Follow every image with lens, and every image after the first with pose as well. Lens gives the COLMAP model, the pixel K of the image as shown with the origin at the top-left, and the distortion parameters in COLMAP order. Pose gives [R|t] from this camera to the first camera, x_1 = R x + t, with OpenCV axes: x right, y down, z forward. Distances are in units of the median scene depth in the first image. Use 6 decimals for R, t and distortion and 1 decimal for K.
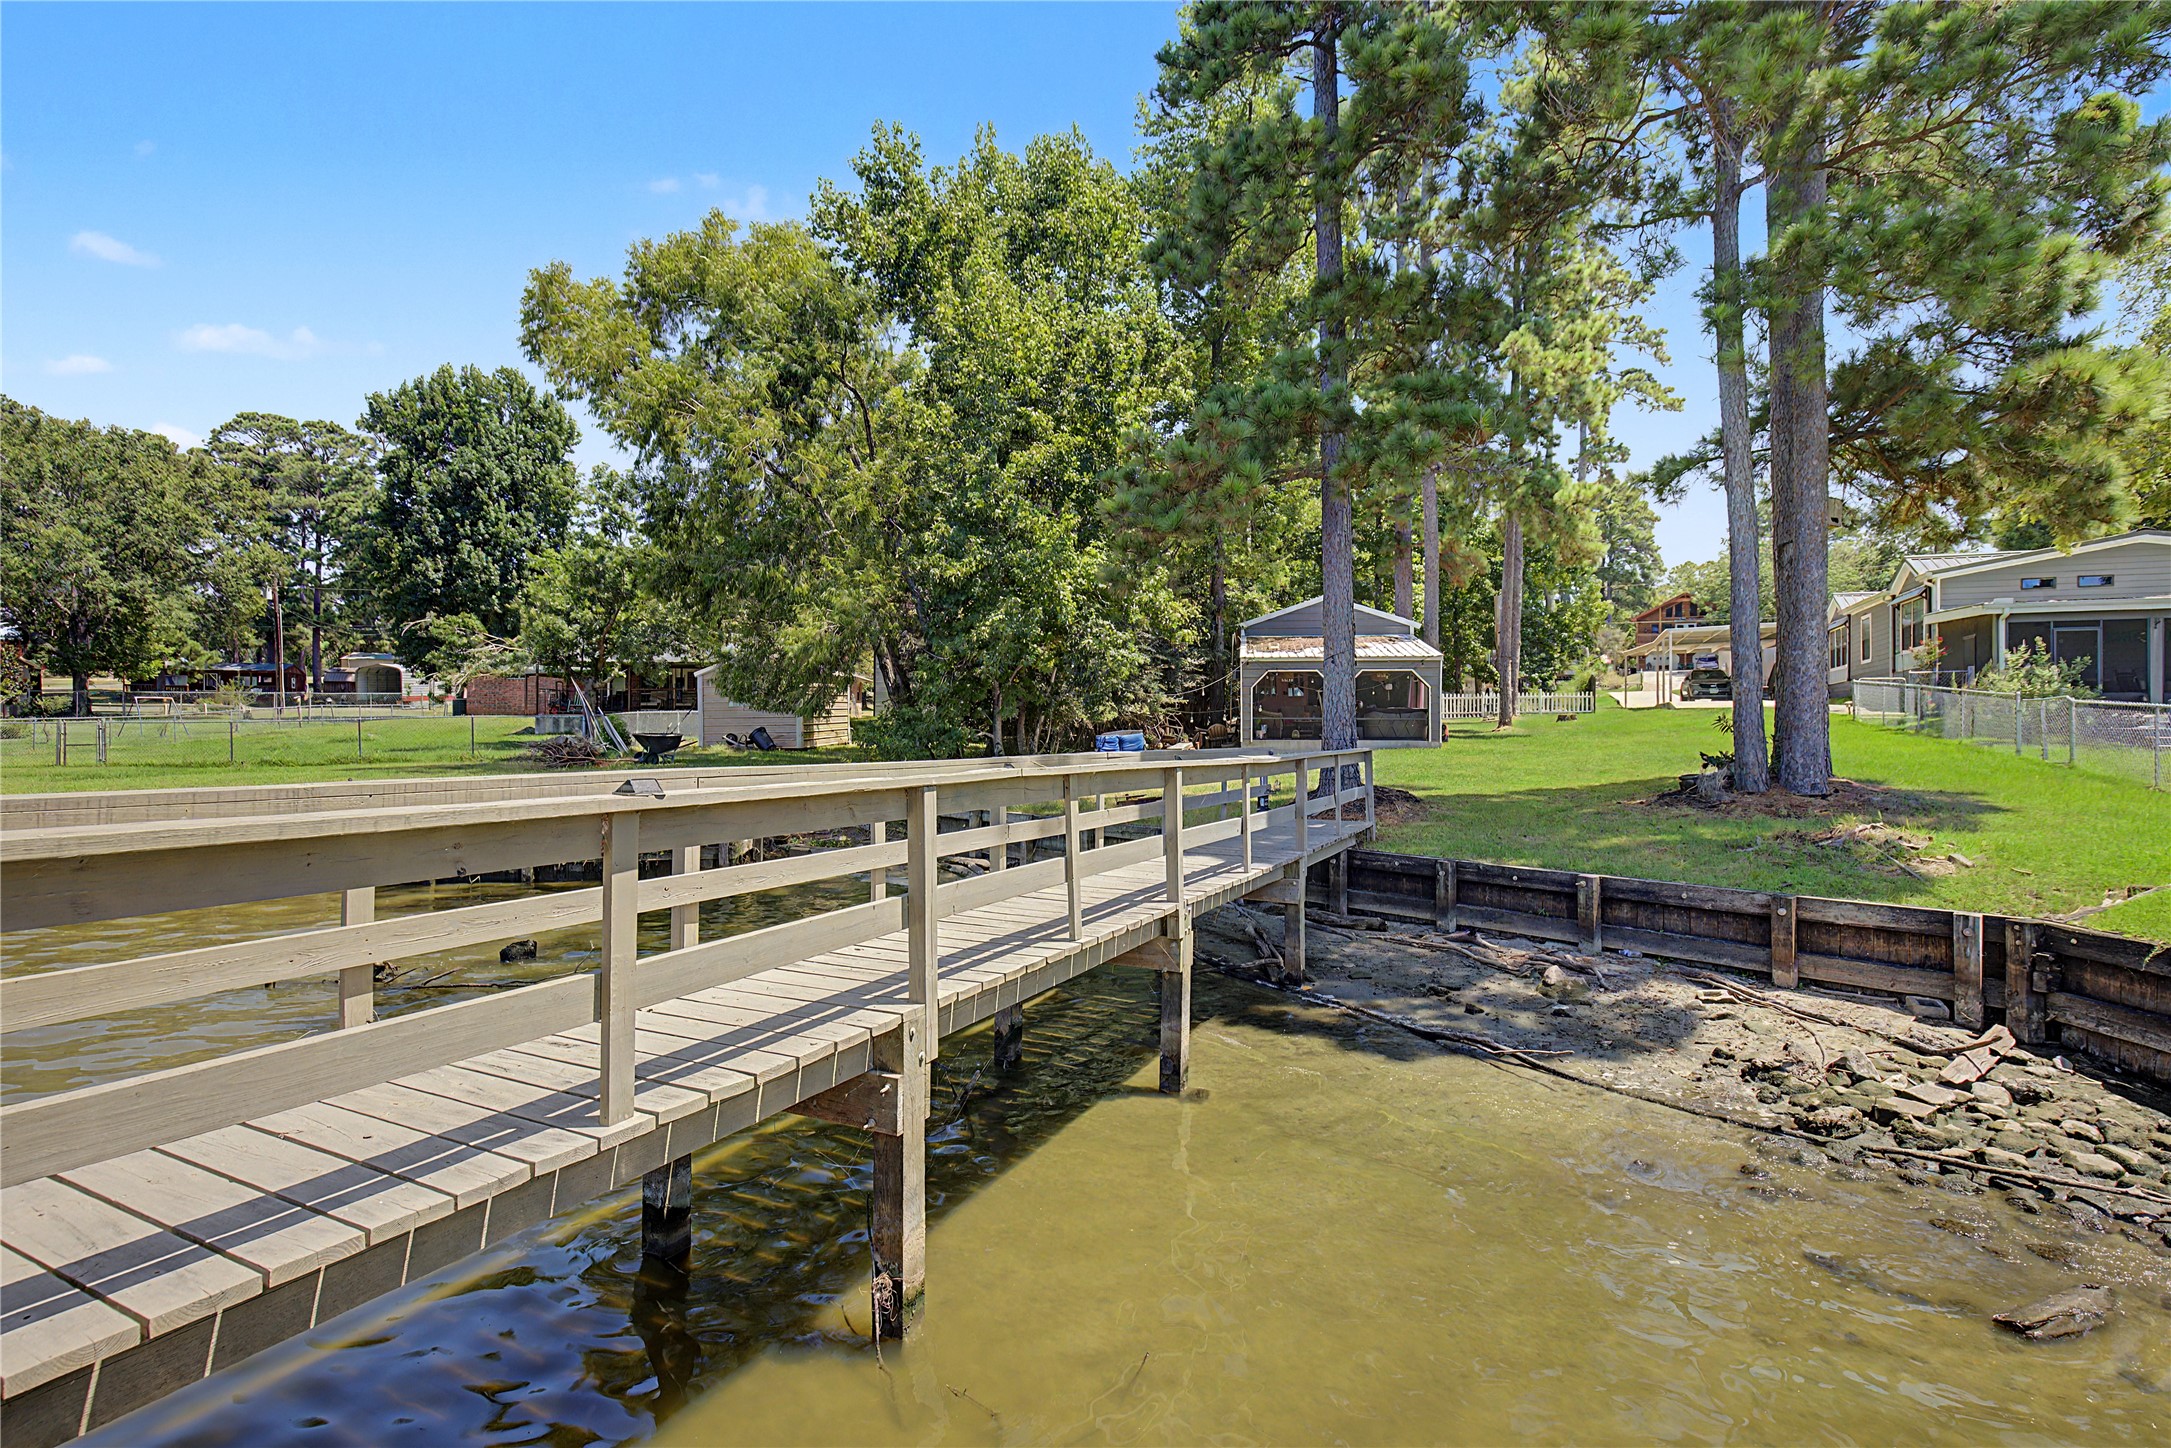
lens RADIAL K [[999.4, 0, 1084.9], [0, 999.4, 726.2], [0, 0, 1]] dist [-0.001140, -0.000036]
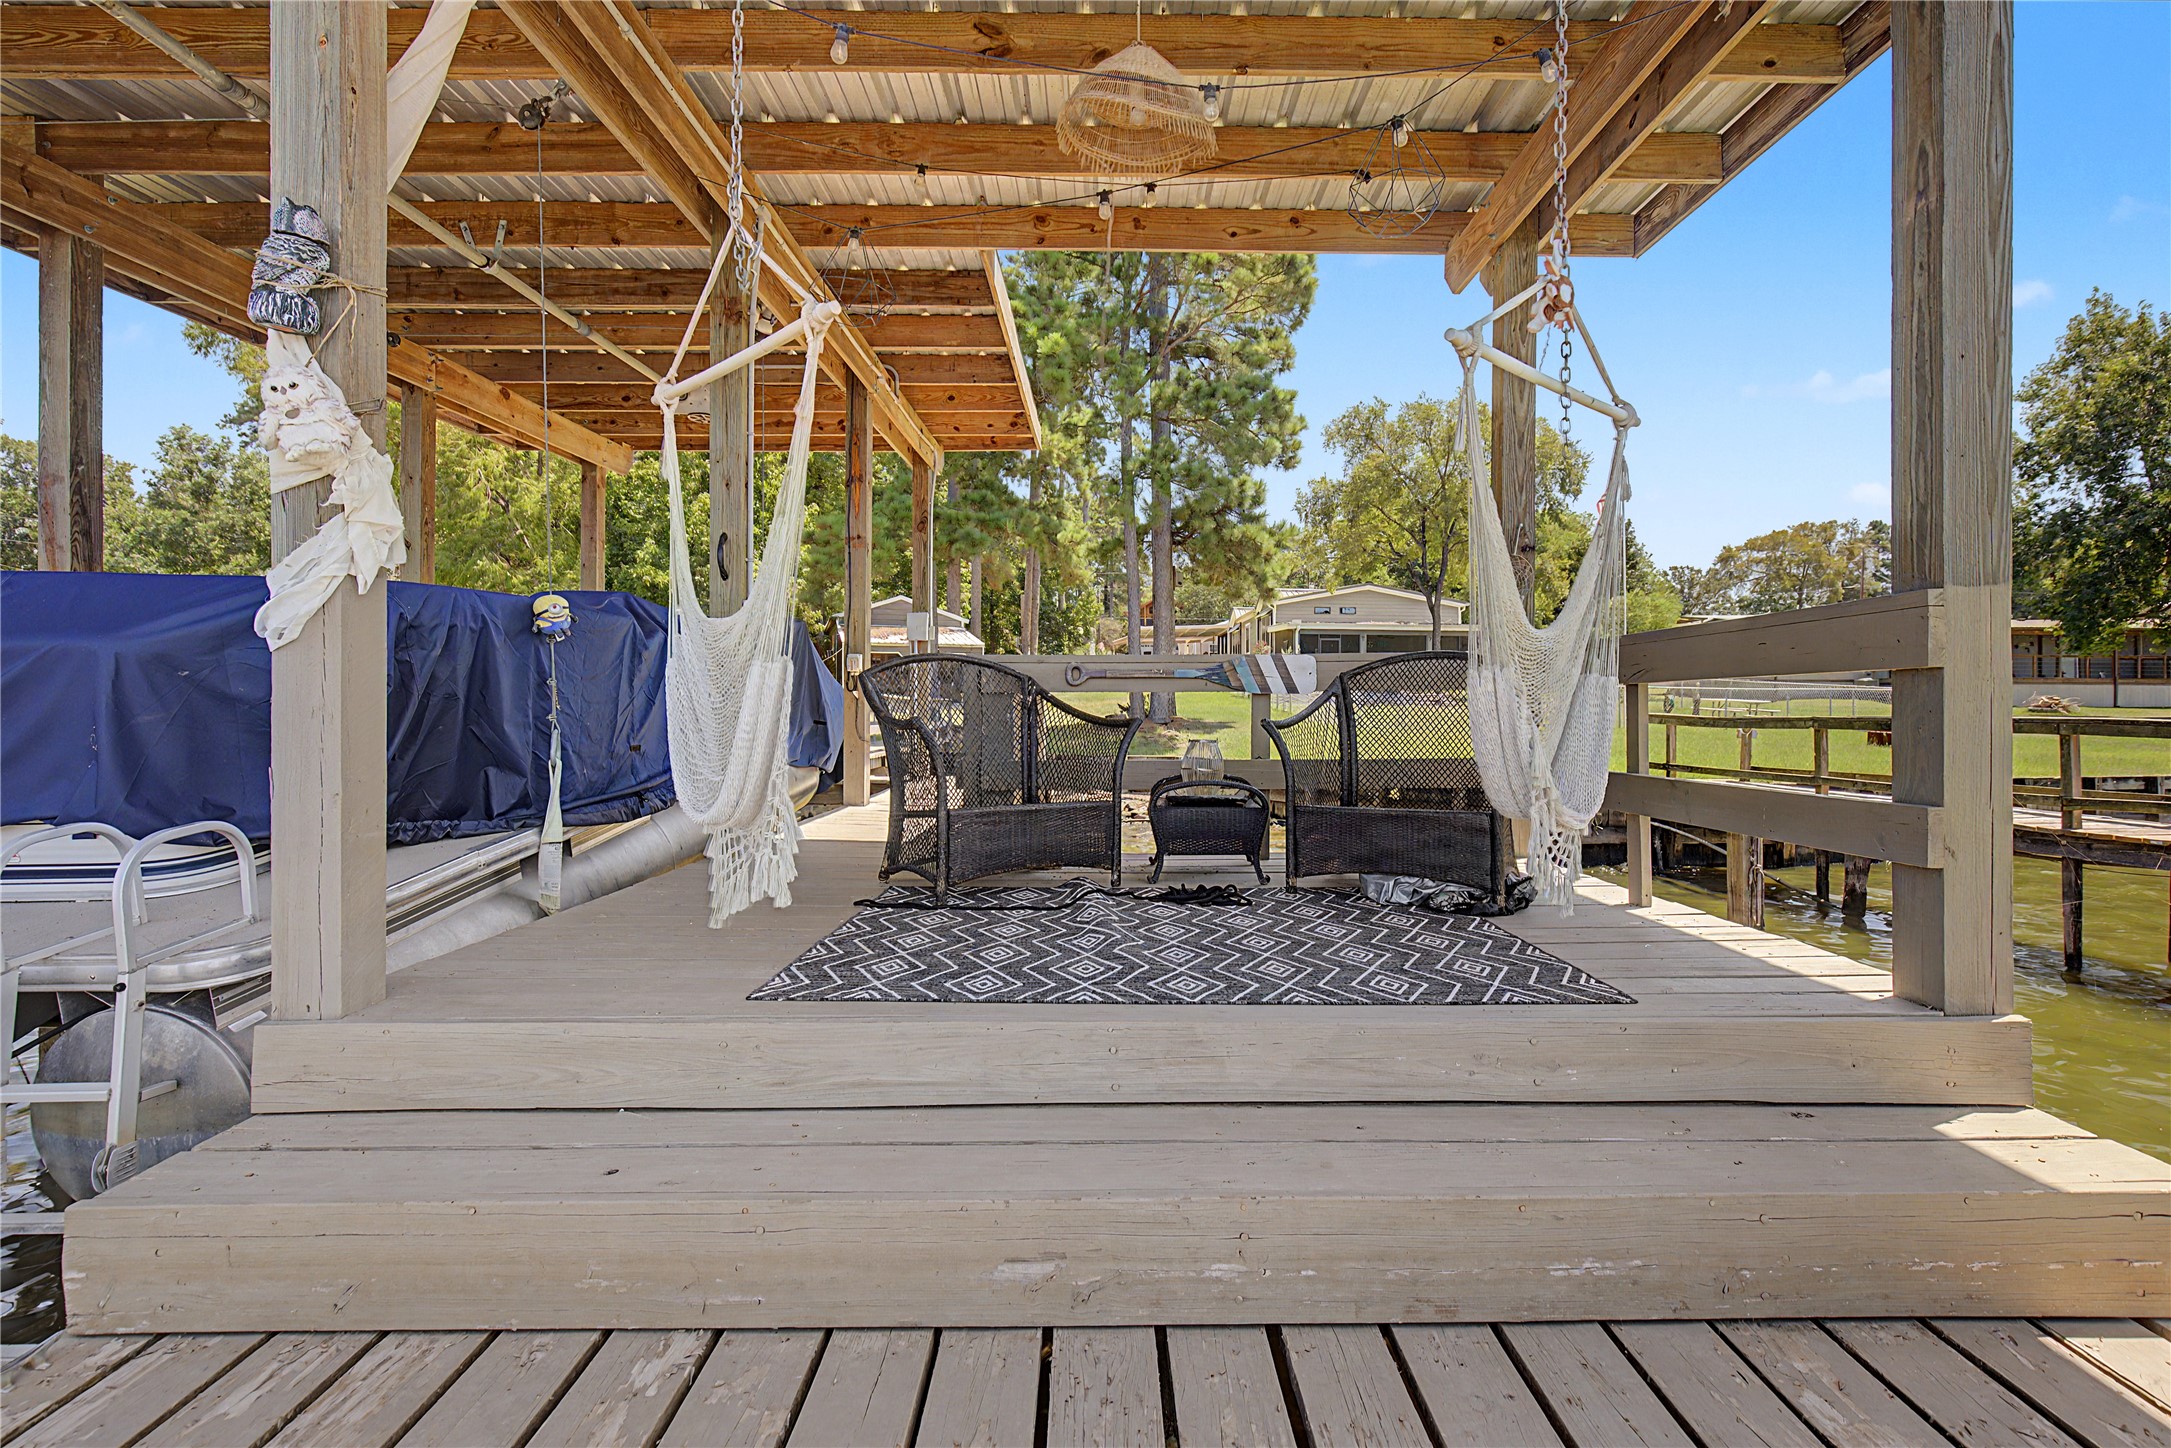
lens RADIAL K [[999.4, 0, 1094.5], [0, 999.4, 713.9], [0, 0, 1]] dist [-0.001140, -0.000036]
pose [[0.896417, -0.002914, 0.443203, -0.122940], [-0.002563, 0.999928, 0.011758, 0.010247], [-0.443205, -0.011676, 0.896344, -0.322316]]
